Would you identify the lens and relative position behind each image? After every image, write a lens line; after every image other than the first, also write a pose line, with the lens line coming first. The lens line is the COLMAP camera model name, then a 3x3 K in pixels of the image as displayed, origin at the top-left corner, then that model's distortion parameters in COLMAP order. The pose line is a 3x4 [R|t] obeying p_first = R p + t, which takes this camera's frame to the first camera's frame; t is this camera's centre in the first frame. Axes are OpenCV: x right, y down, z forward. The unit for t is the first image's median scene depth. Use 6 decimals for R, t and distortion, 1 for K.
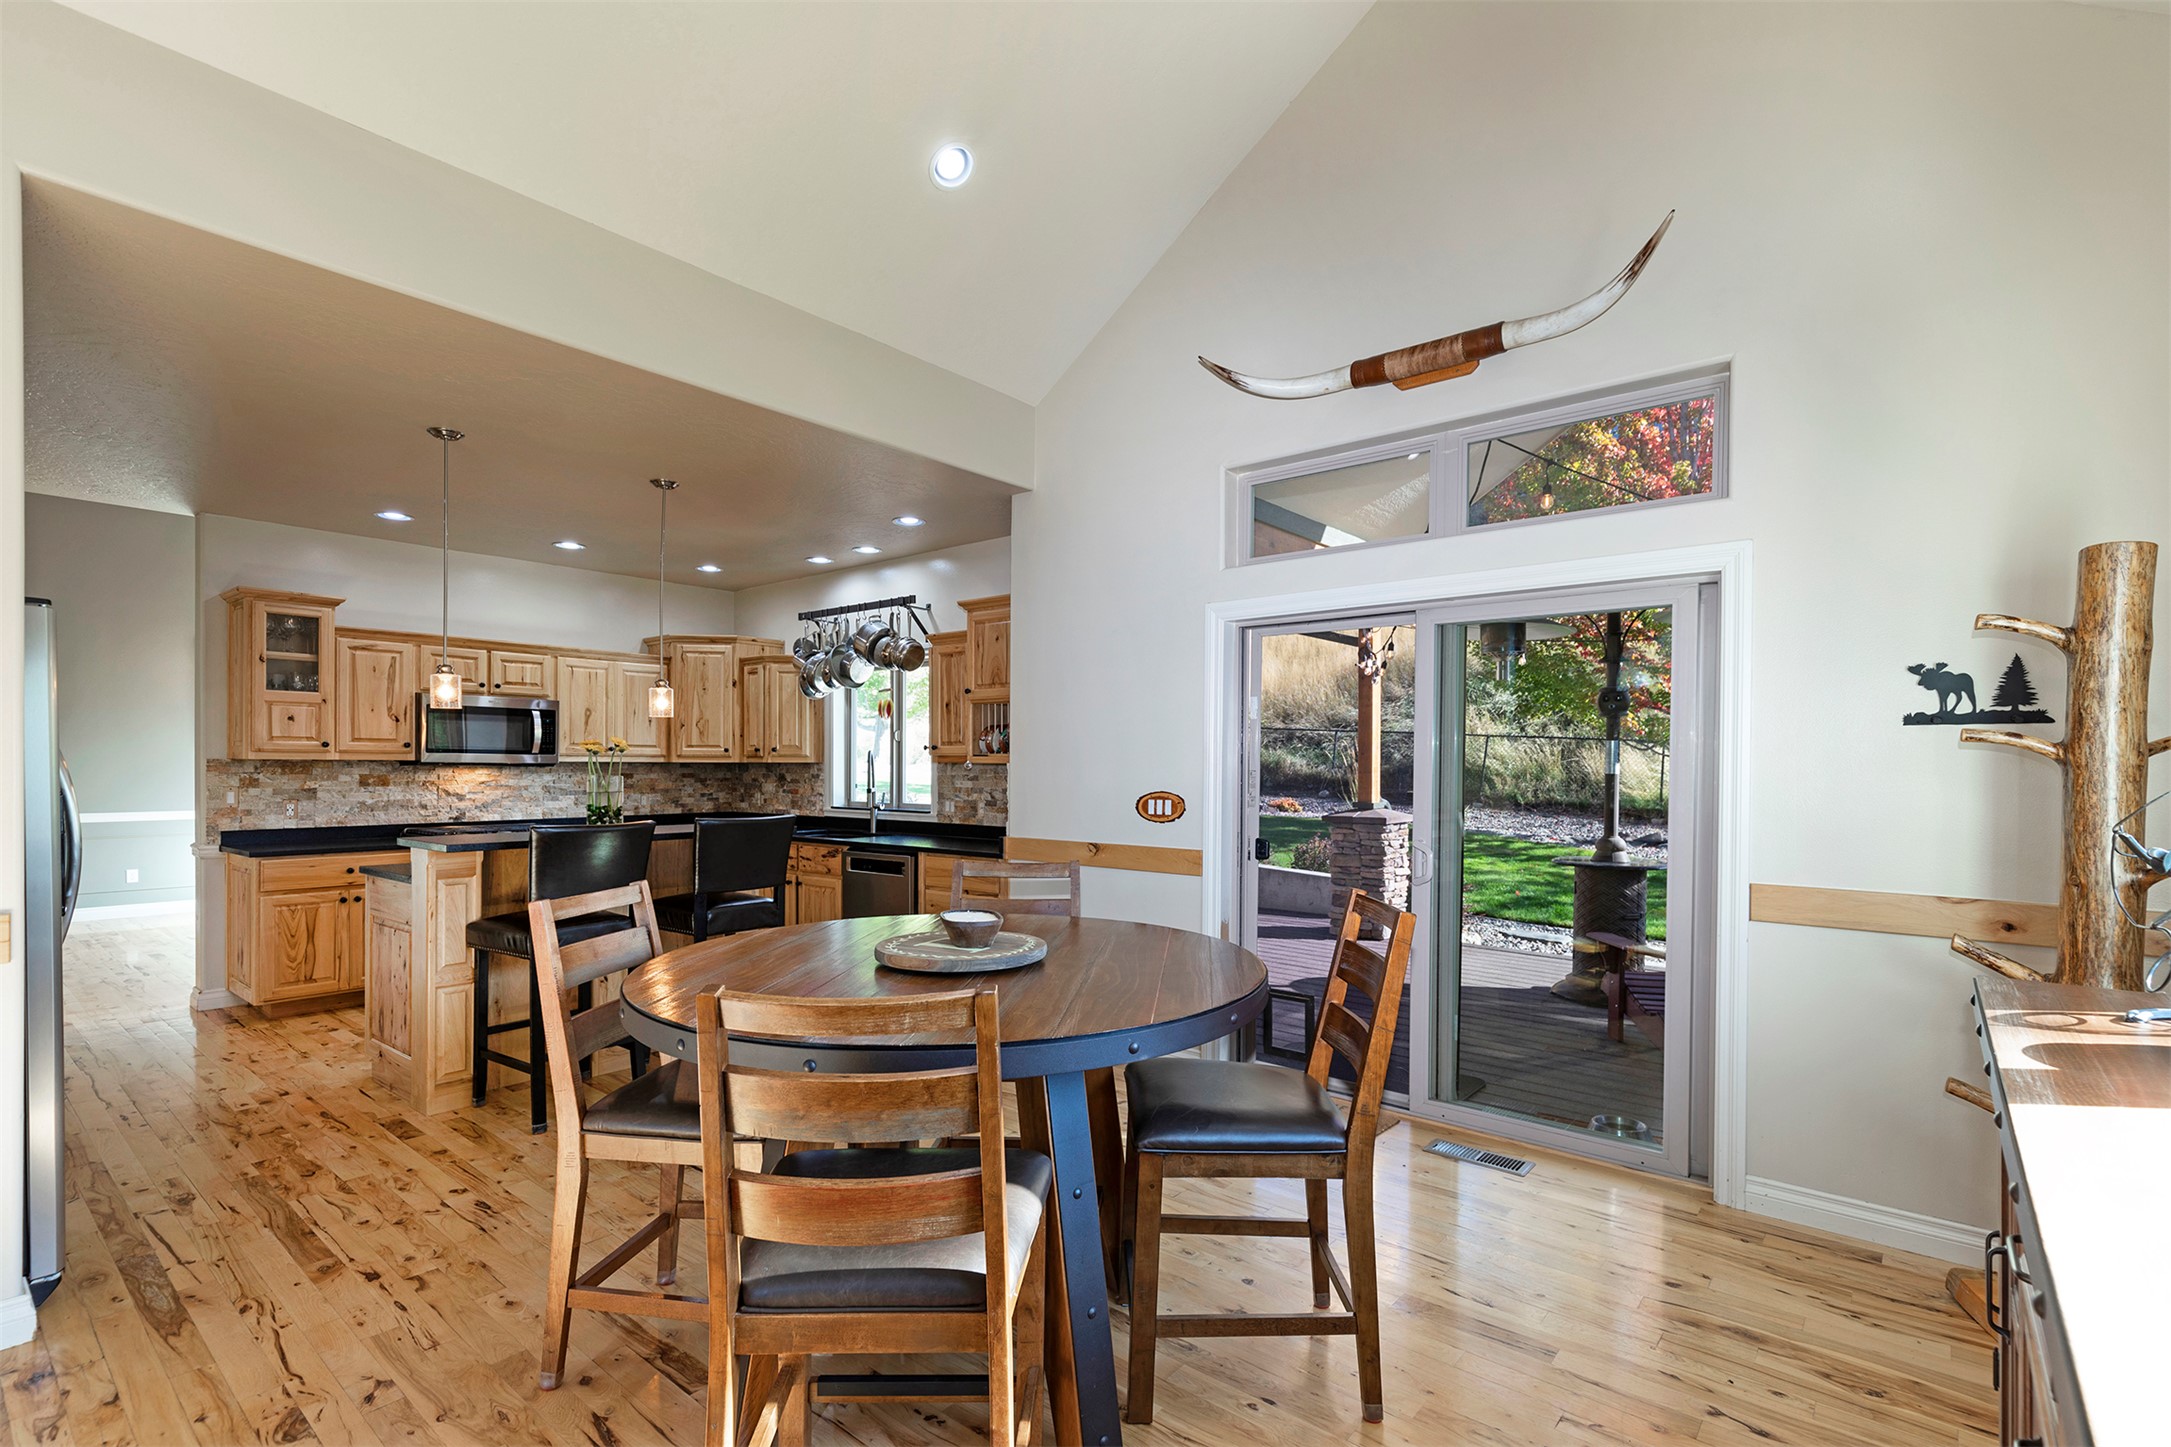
lens RADIAL K [[975.6, 0, 1154.7], [0, 975.6, 762.3], [0, 0, 1]] dist [-0.000024, 0.000119]
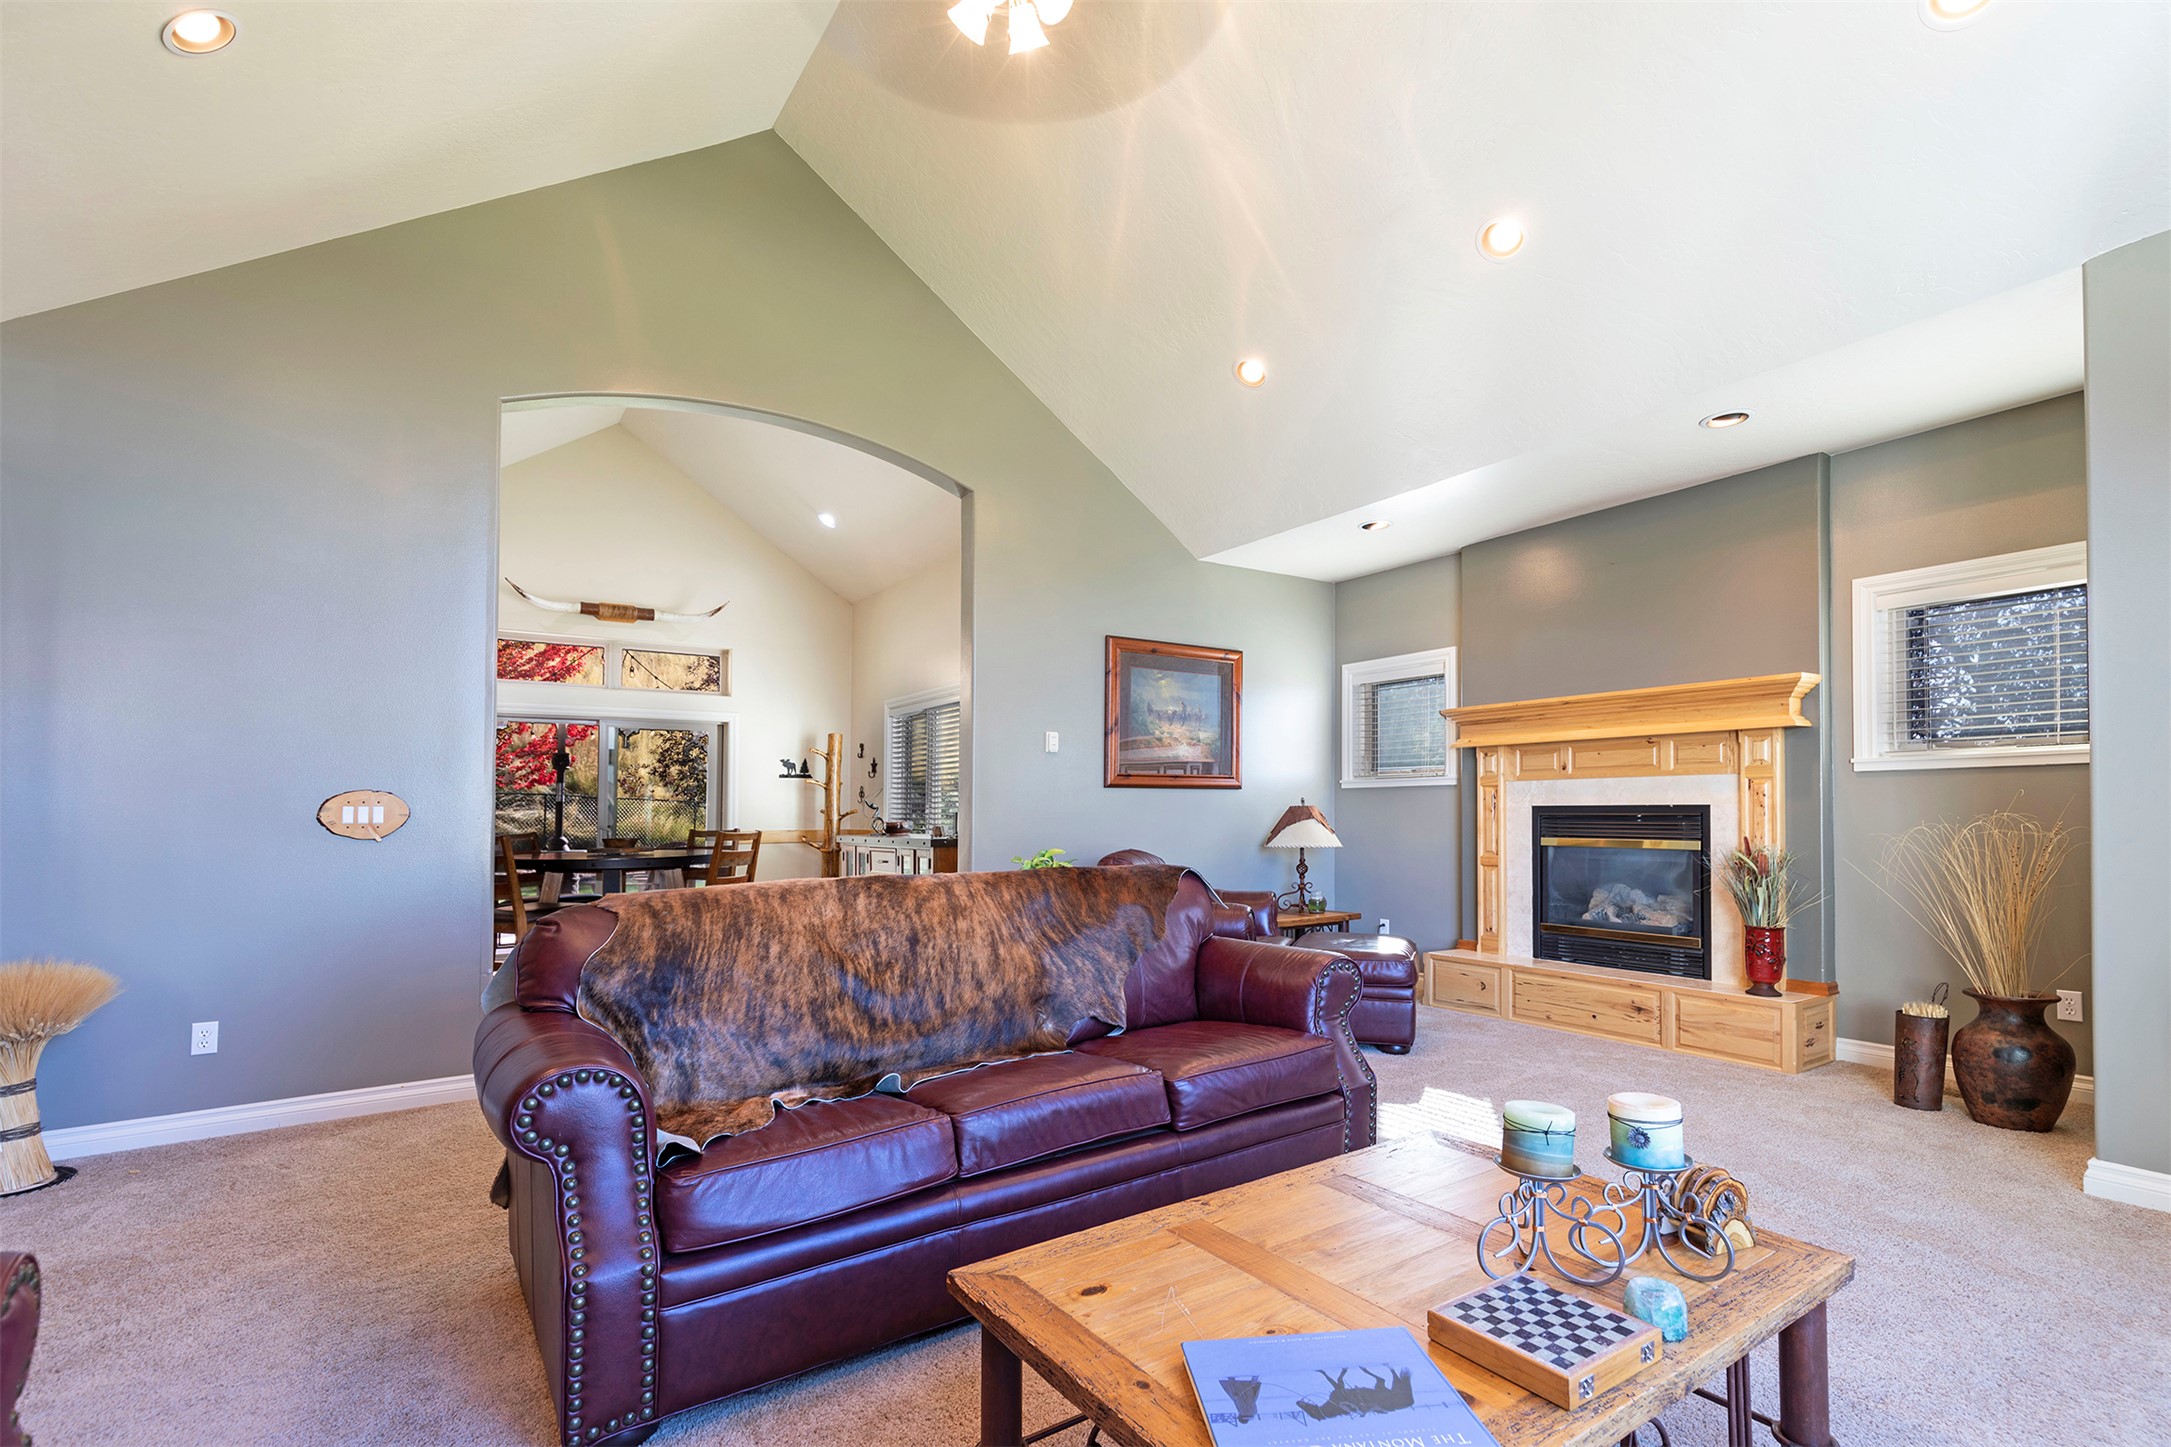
lens RADIAL K [[976.4, 0, 1043.2], [0, 976.4, 733.0], [0, 0, 1]] dist [0.004463, 0.000471]
pose [[0.333923, 0.068274, 0.940124, -0.965783], [0.007840, 0.997138, -0.075199, 0.030821], [-0.942568, 0.032482, 0.332432, -0.436374]]
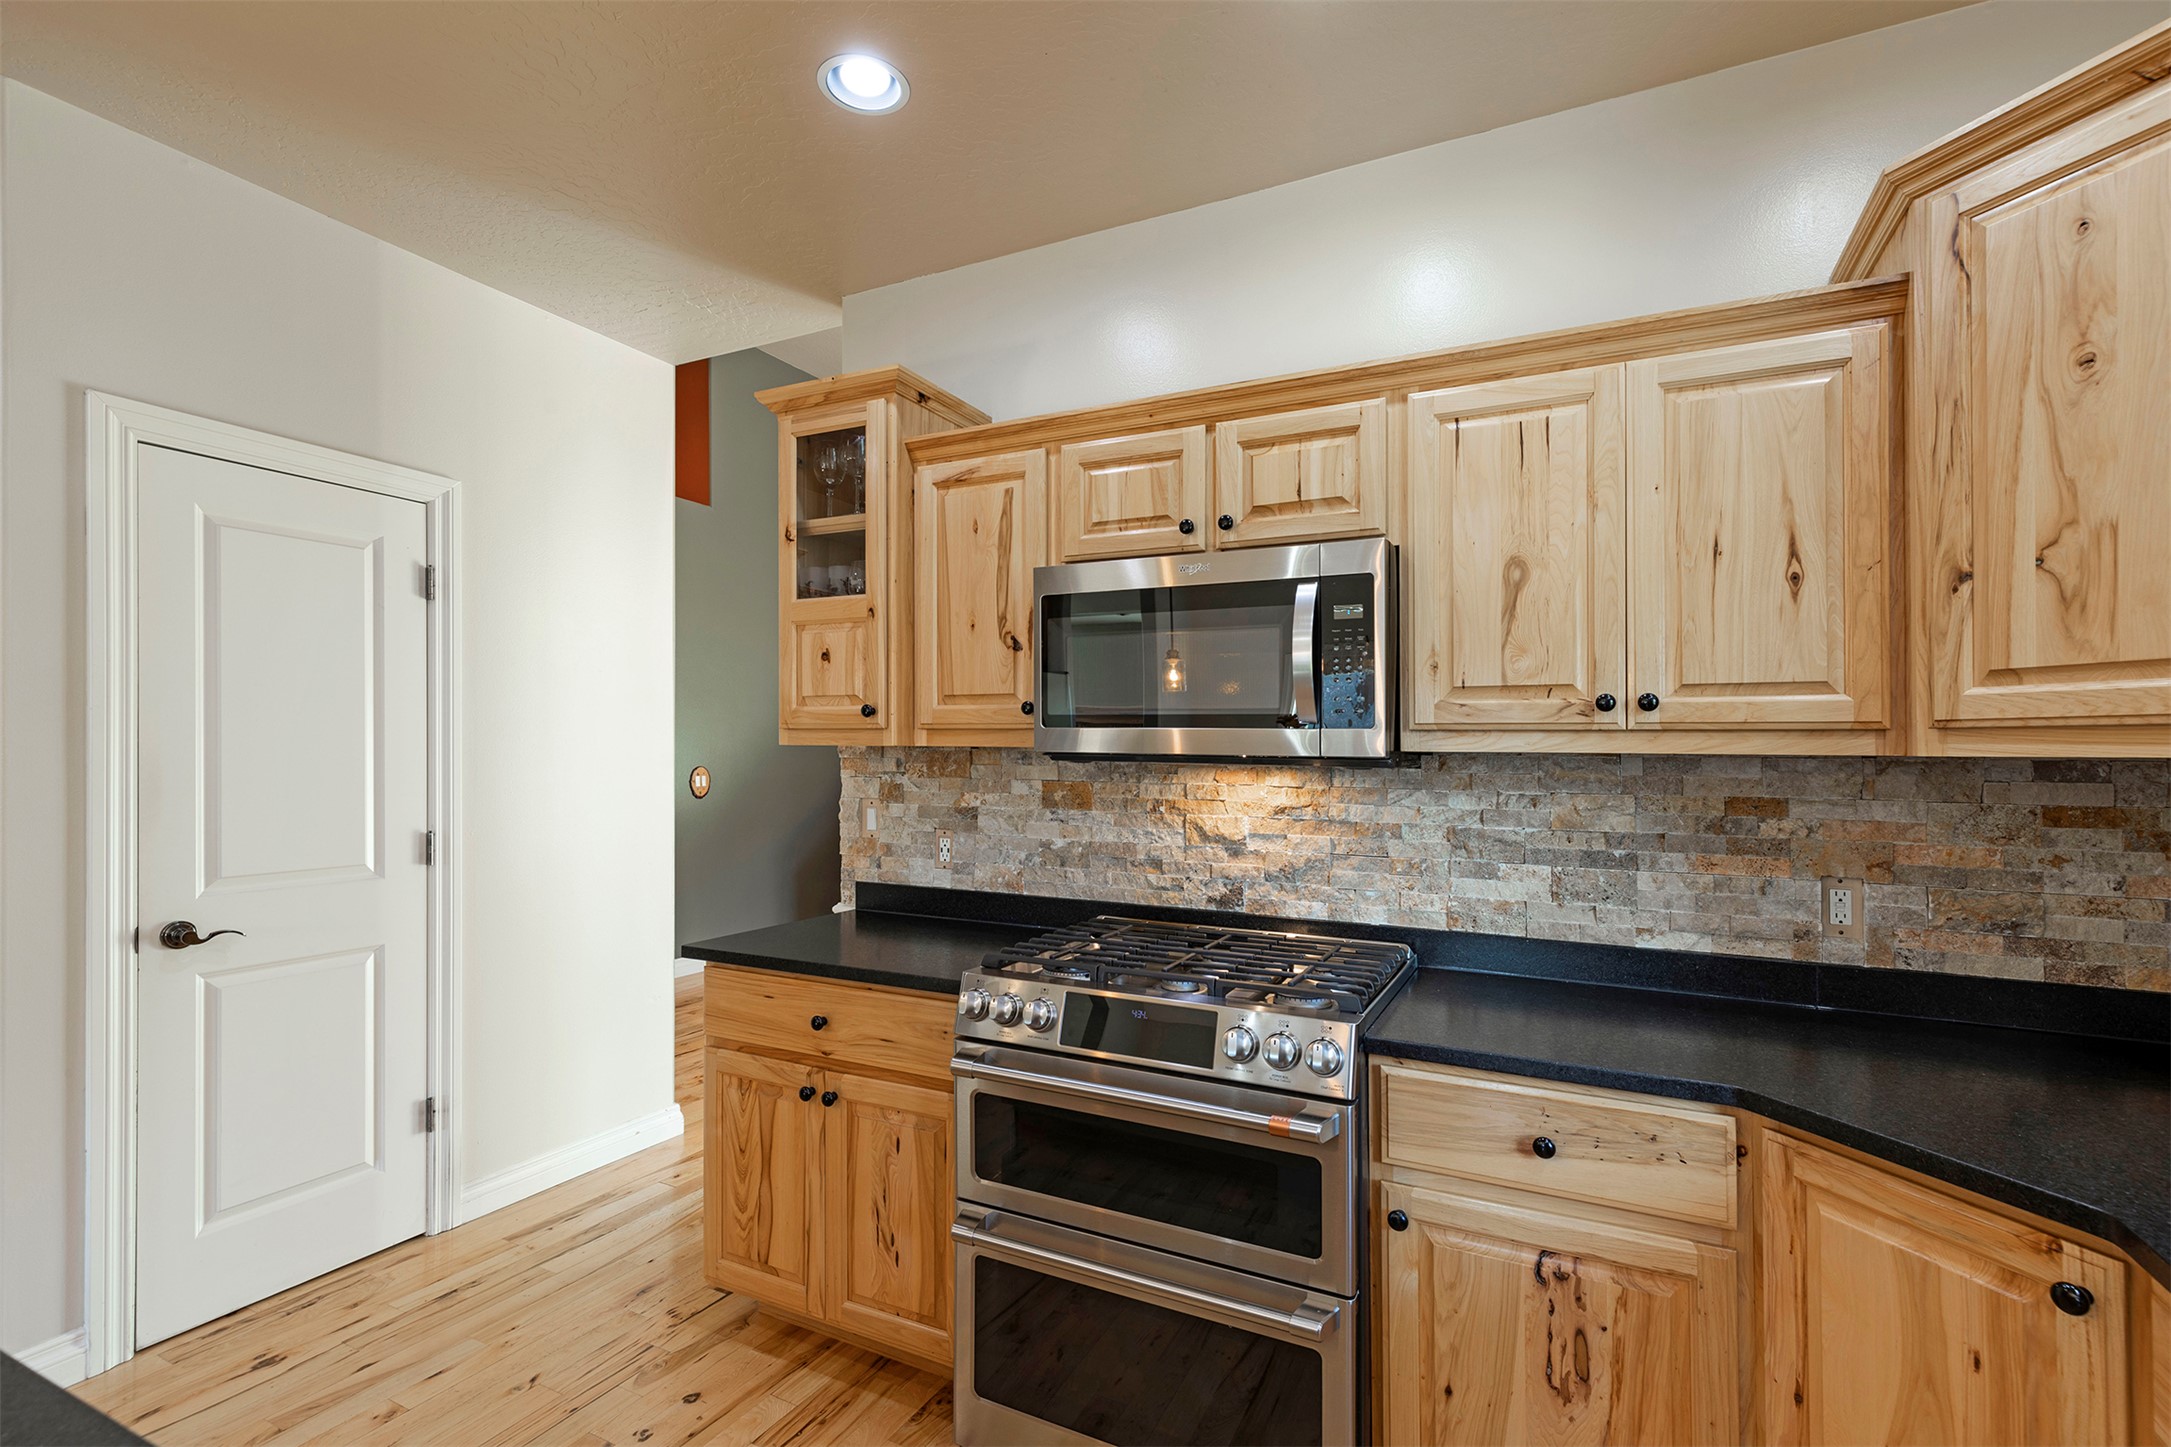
lens RADIAL K [[1001.5, 0, 1041.7], [0, 1001.5, 729.0], [0, 0, 1]] dist [0.002159, 0.000180]
pose [[0.149909, -0.026480, -0.988345, -0.374442], [-0.006222, 0.999596, -0.027725, 0.001828], [0.988680, 0.010306, 0.149684, 0.955576]]
